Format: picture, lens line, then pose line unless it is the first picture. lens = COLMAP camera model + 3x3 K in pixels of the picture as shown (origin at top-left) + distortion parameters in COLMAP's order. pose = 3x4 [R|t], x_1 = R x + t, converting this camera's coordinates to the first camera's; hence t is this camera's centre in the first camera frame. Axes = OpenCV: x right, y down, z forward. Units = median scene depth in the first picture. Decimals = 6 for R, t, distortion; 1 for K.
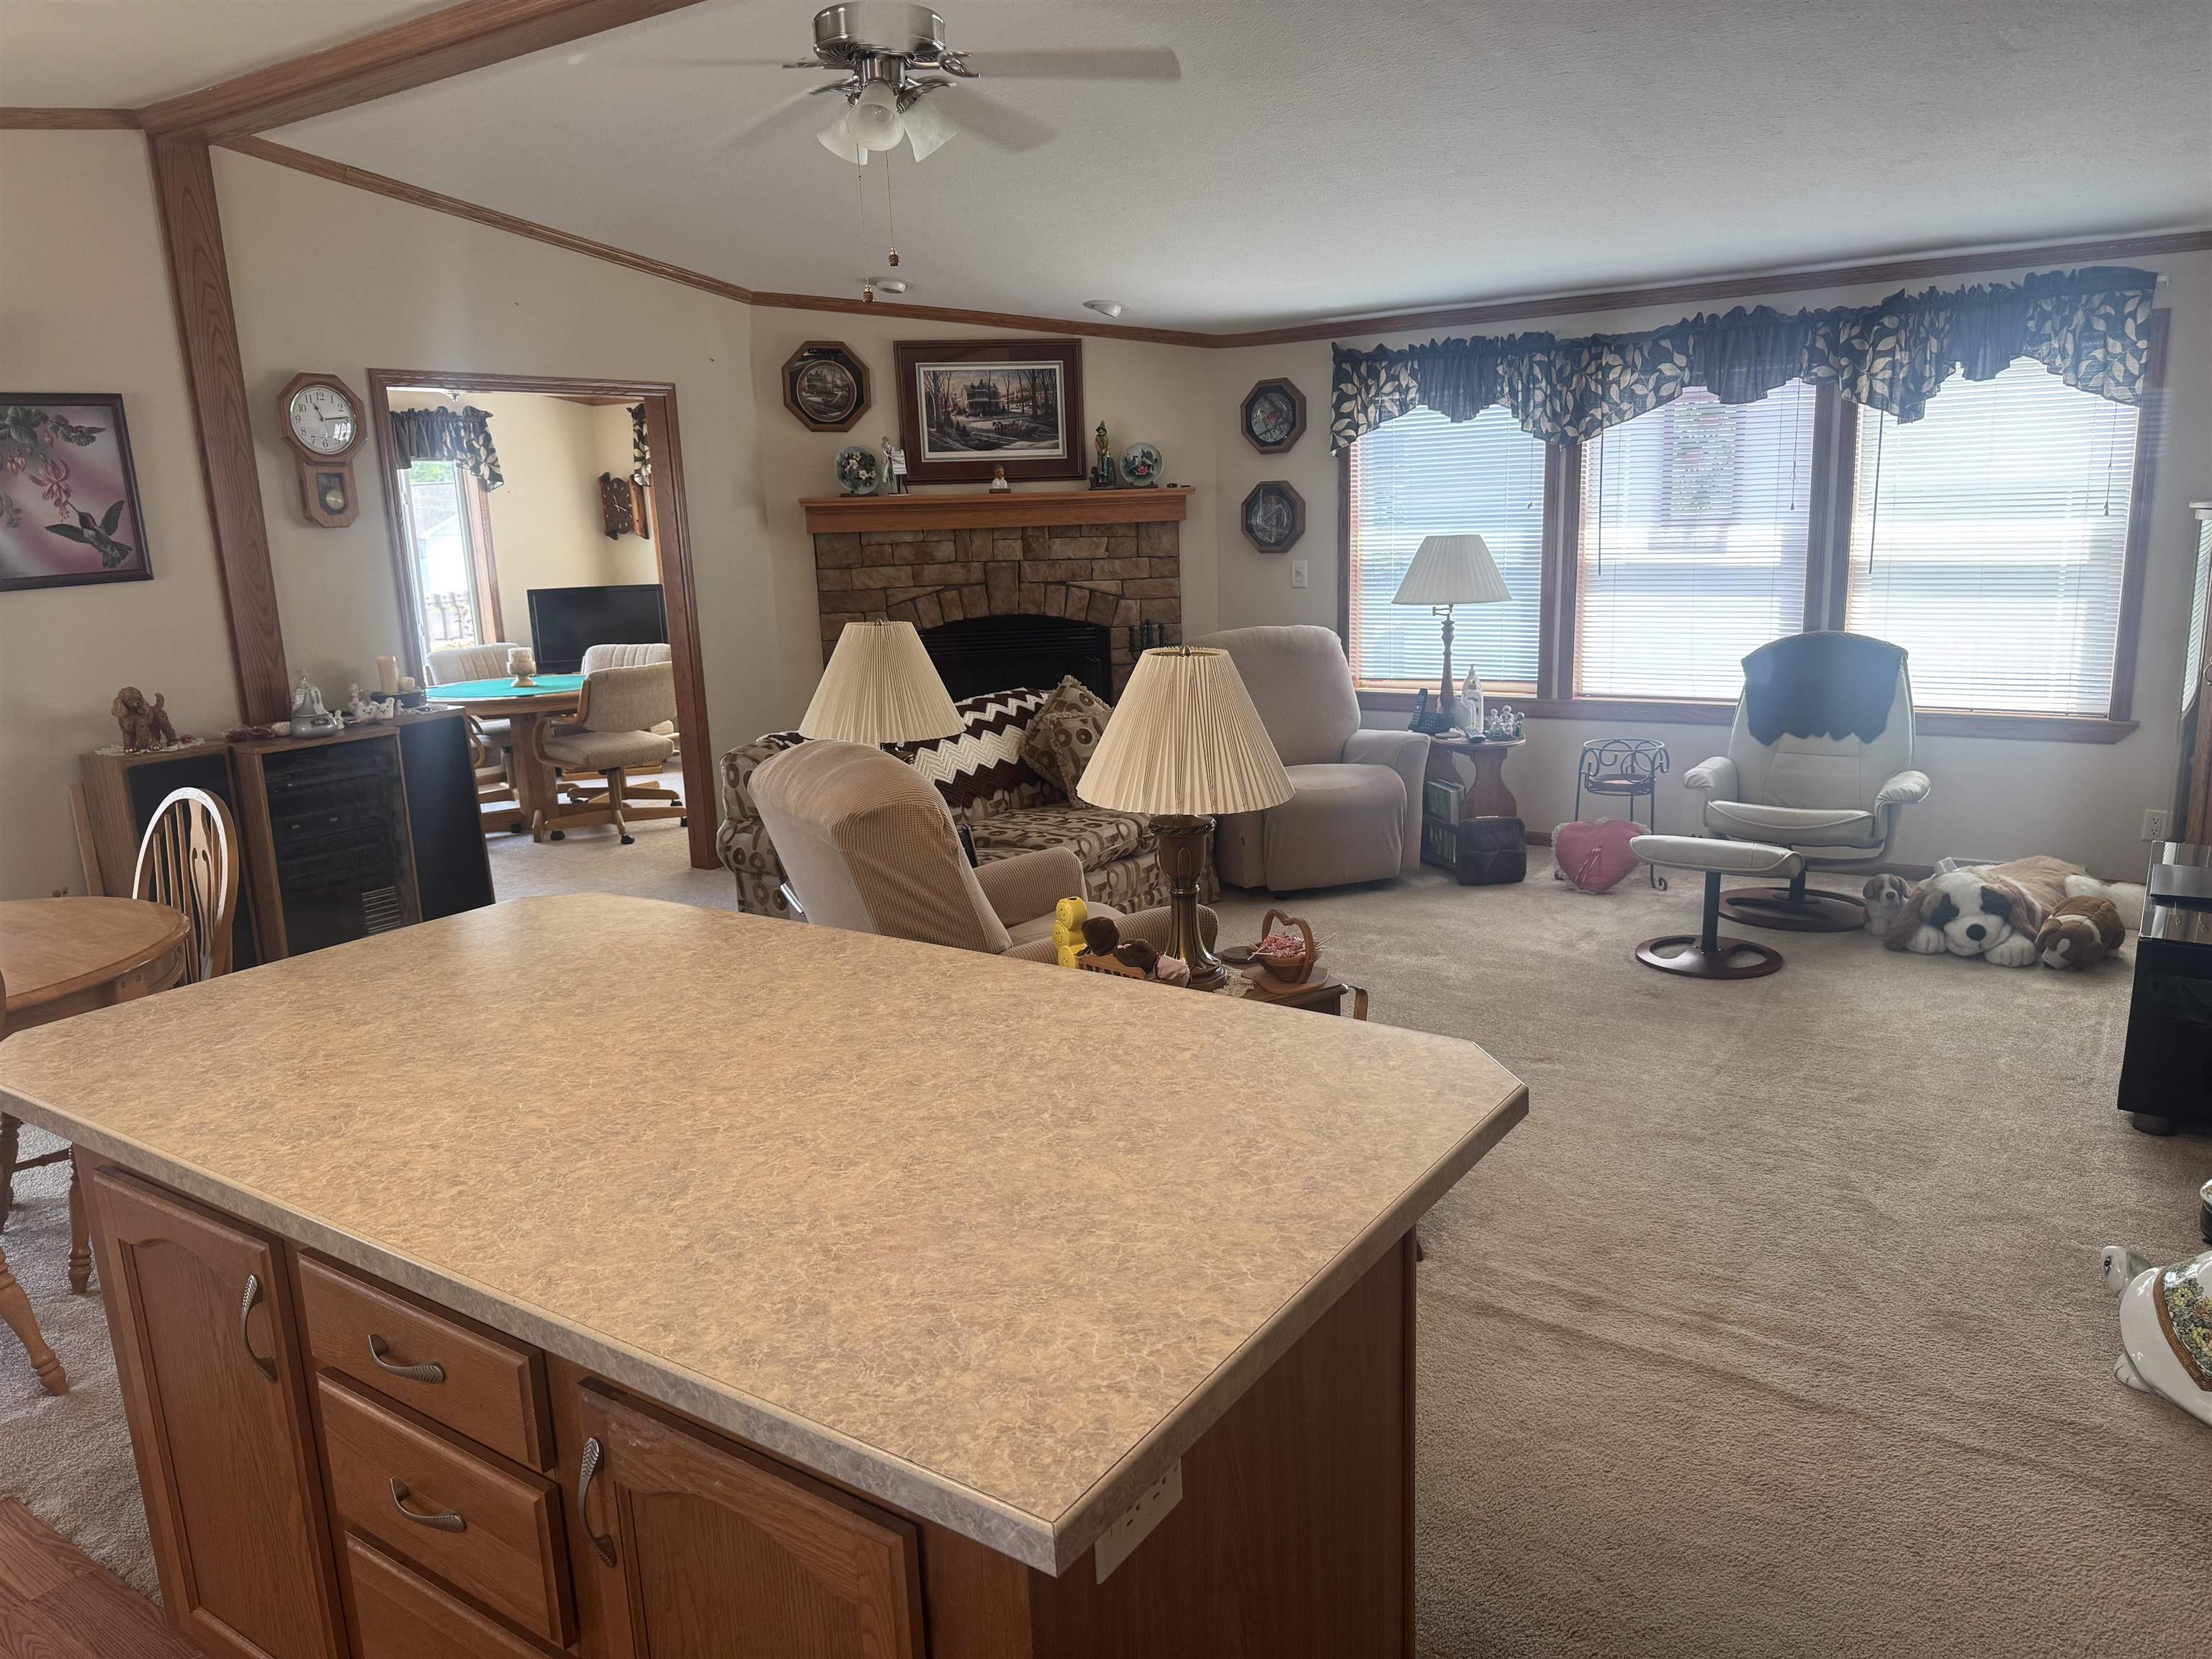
lens RADIAL K [[1548.6, 0, 1123.5], [0, 1548.6, 831.4], [0, 0, 1]] dist [0.011529, -0.024002]
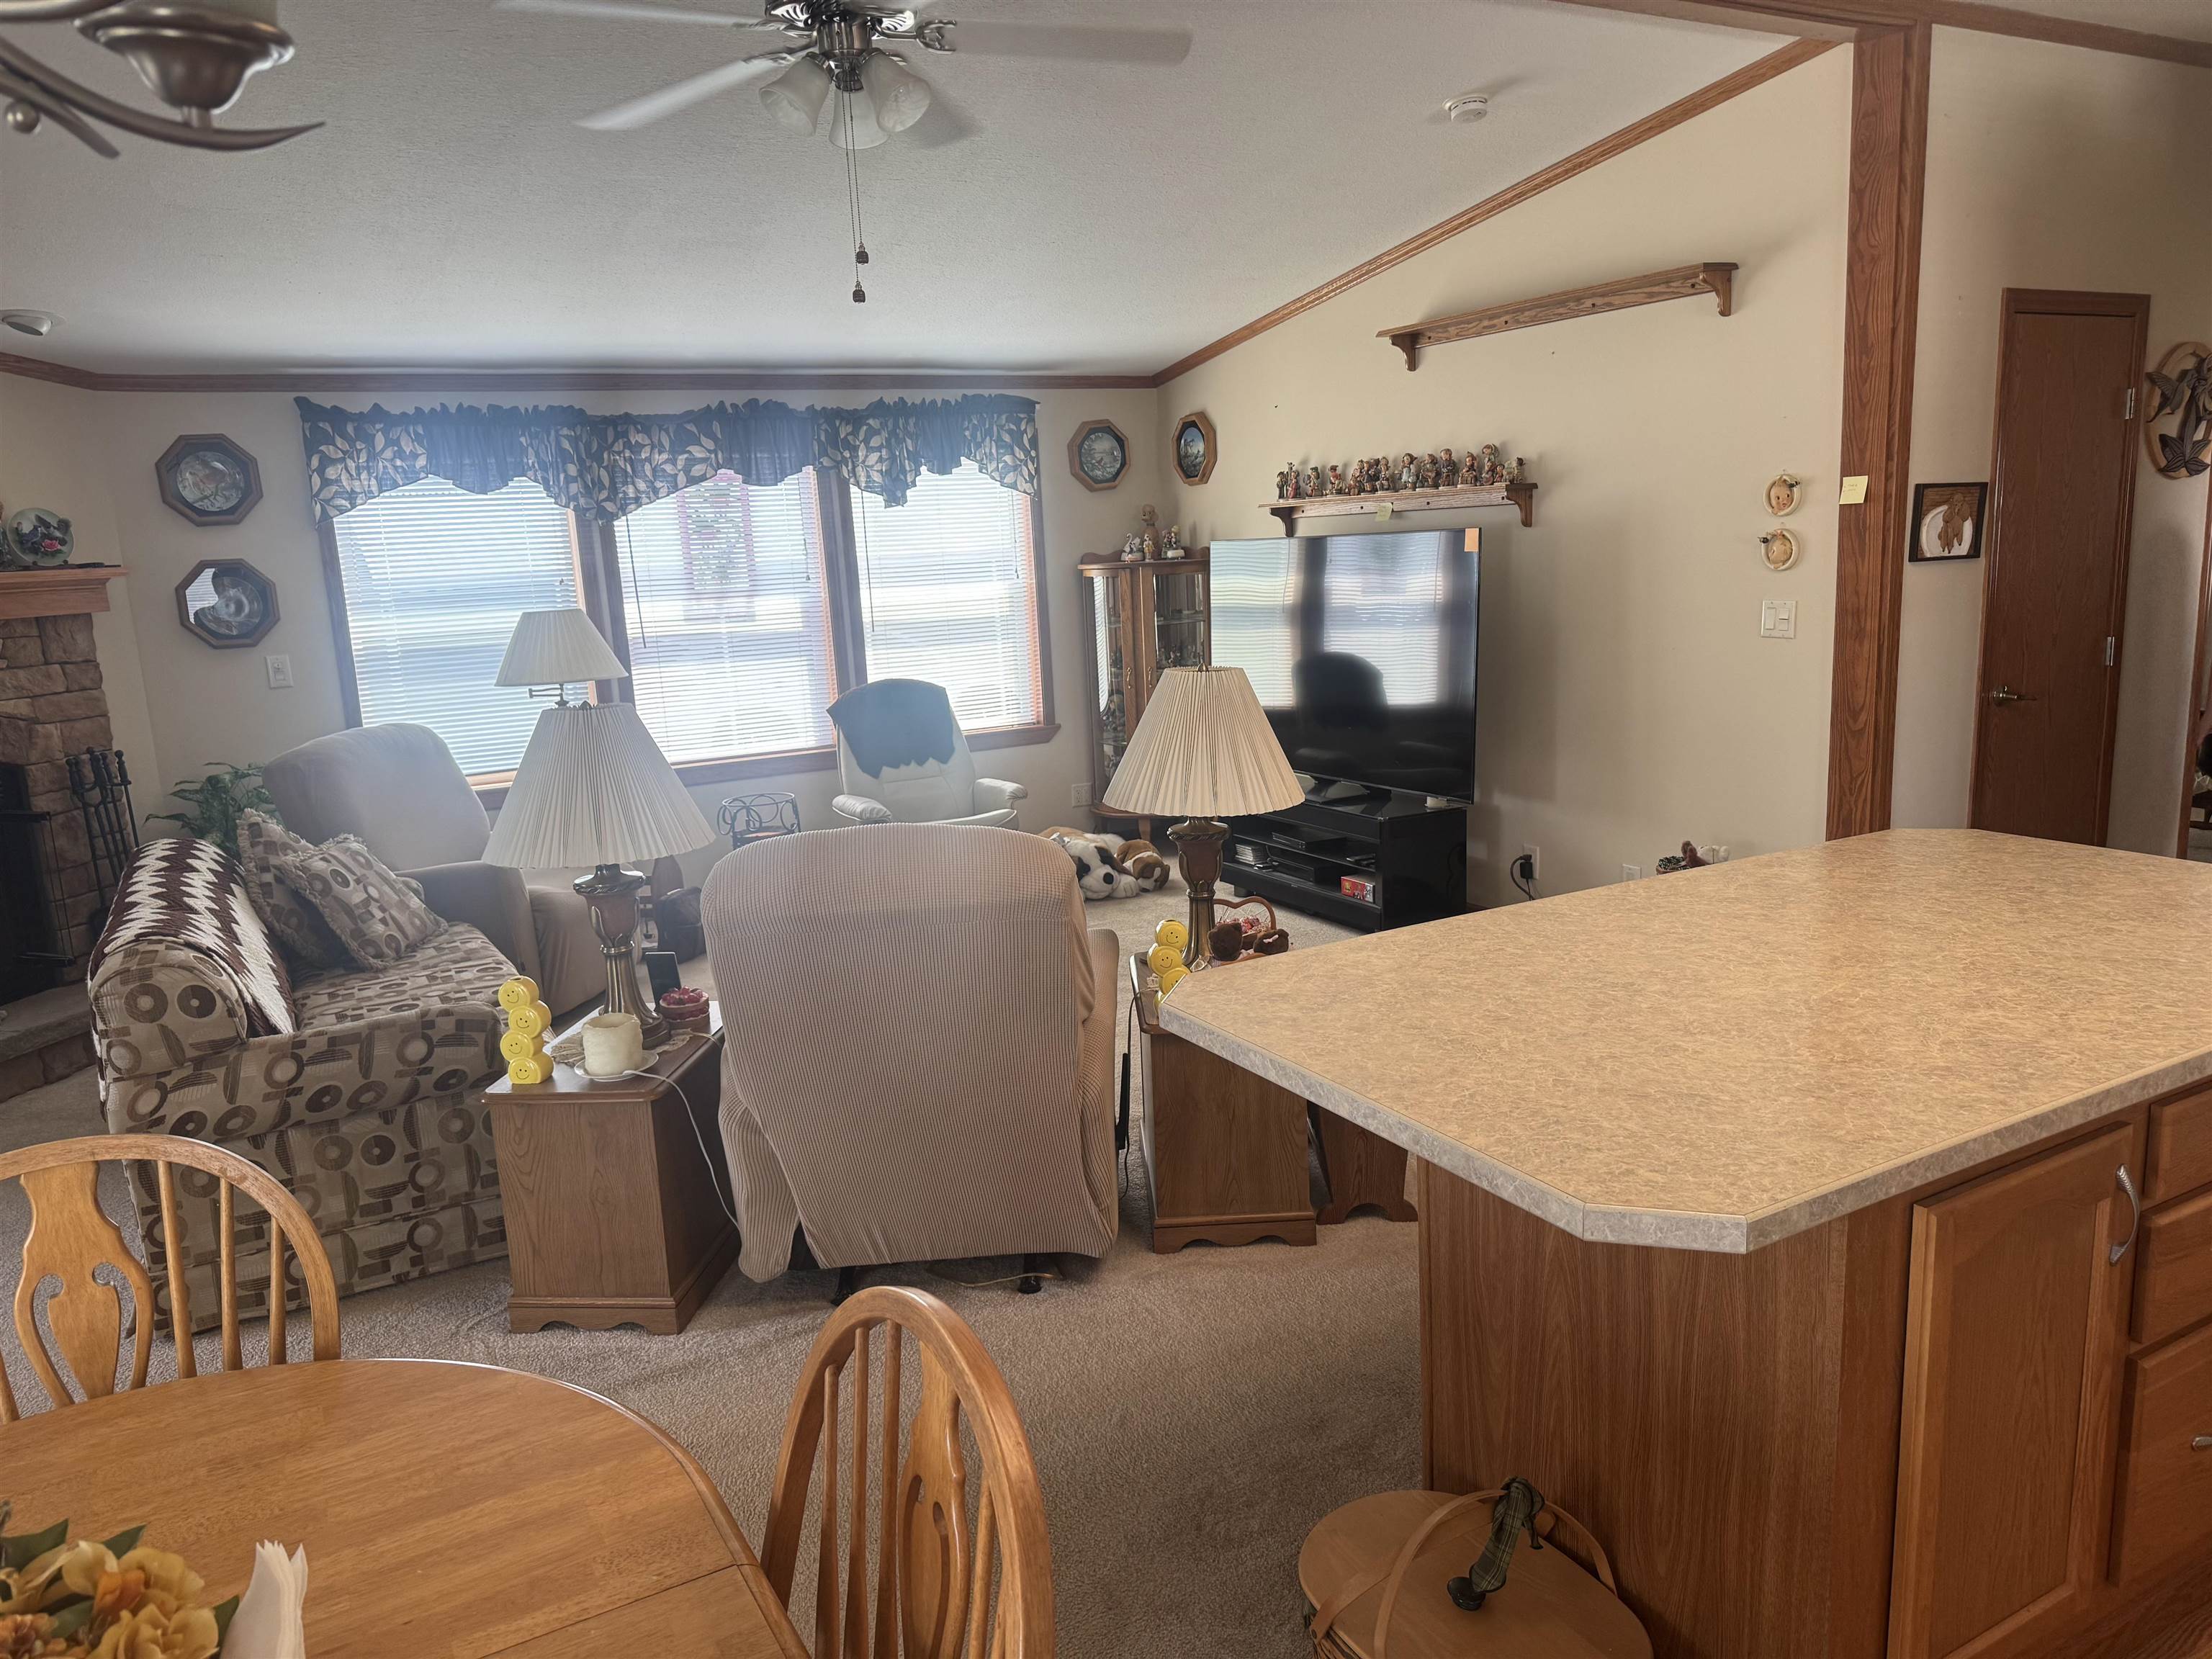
lens RADIAL K [[1548.6, 0, 1083.7], [0, 1548.6, 893.7], [0, 0, 1]] dist [0.011529, -0.024002]
pose [[0.456206, -0.180219, 0.871434, -0.461519], [0.218520, 0.971981, 0.086615, -0.032095], [-0.862627, 0.150912, 0.482805, 0.269147]]
